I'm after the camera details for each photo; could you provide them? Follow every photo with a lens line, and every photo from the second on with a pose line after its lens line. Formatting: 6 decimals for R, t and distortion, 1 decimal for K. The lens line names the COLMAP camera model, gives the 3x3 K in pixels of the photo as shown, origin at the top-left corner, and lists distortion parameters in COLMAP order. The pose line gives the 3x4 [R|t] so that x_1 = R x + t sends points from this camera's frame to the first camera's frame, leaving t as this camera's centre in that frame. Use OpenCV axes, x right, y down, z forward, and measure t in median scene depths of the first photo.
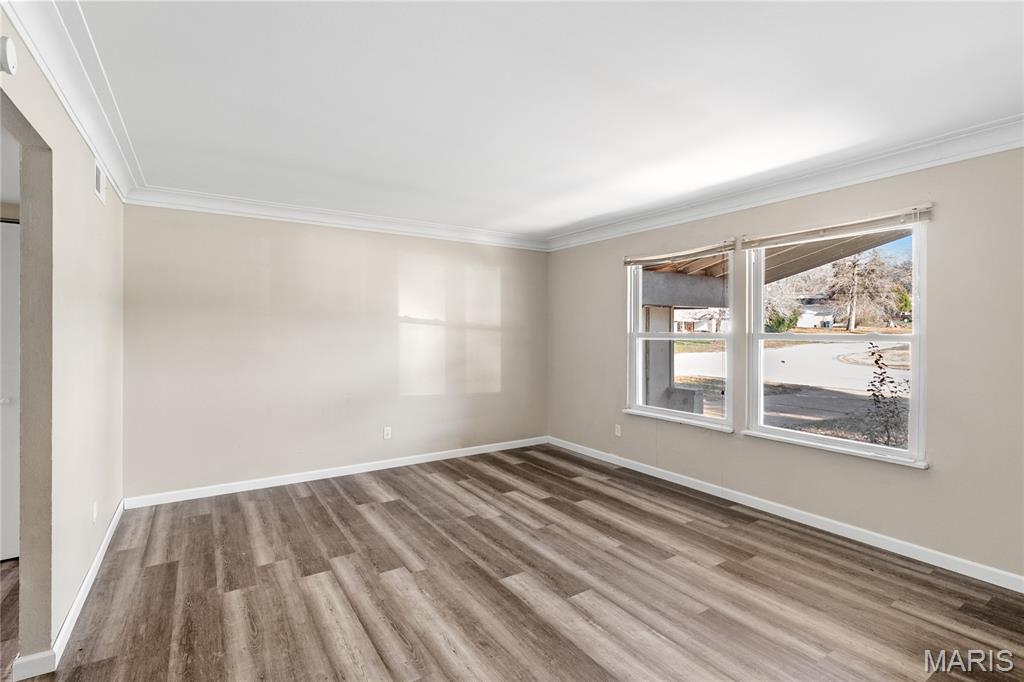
lens RADIAL K [[480.4, 0, 509.3], [0, 480.4, 334.6], [0, 0, 1]] dist [-0.005837, -0.003294]
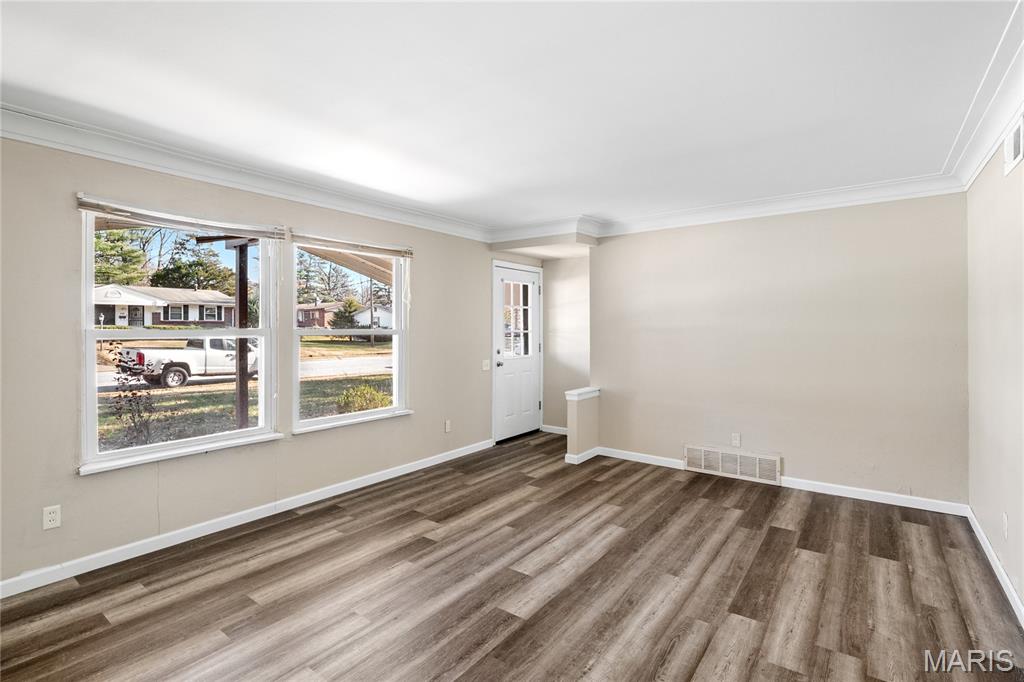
lens RADIAL K [[480.4, 0, 523.2], [0, 480.4, 329.9], [0, 0, 1]] dist [-0.005837, -0.003294]
pose [[-0.359228, -0.005154, 0.933235, -0.644015], [0.005051, 0.999959, 0.007467, -0.007717], [-0.933236, 0.007397, -0.359188, 1.033956]]
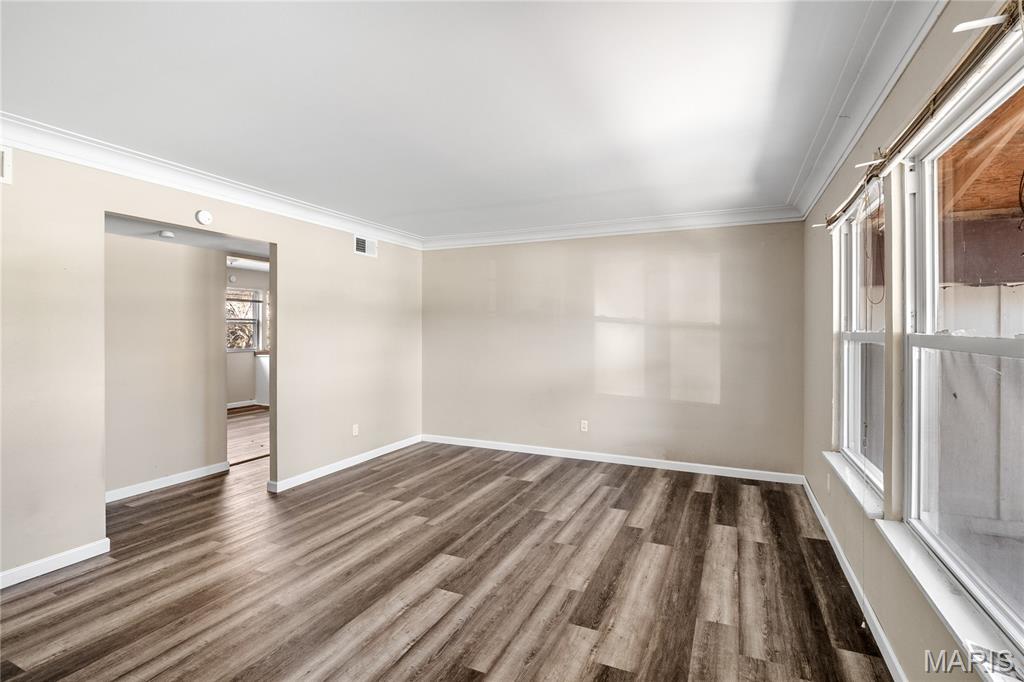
lens RADIAL K [[480.4, 0, 517.5], [0, 480.4, 332.7], [0, 0, 1]] dist [-0.005837, -0.003294]
pose [[0.536033, 0.004578, -0.844185, 0.803350], [-0.005254, 0.999984, 0.002087, -0.004587], [0.844181, 0.003317, 0.536048, 0.434199]]
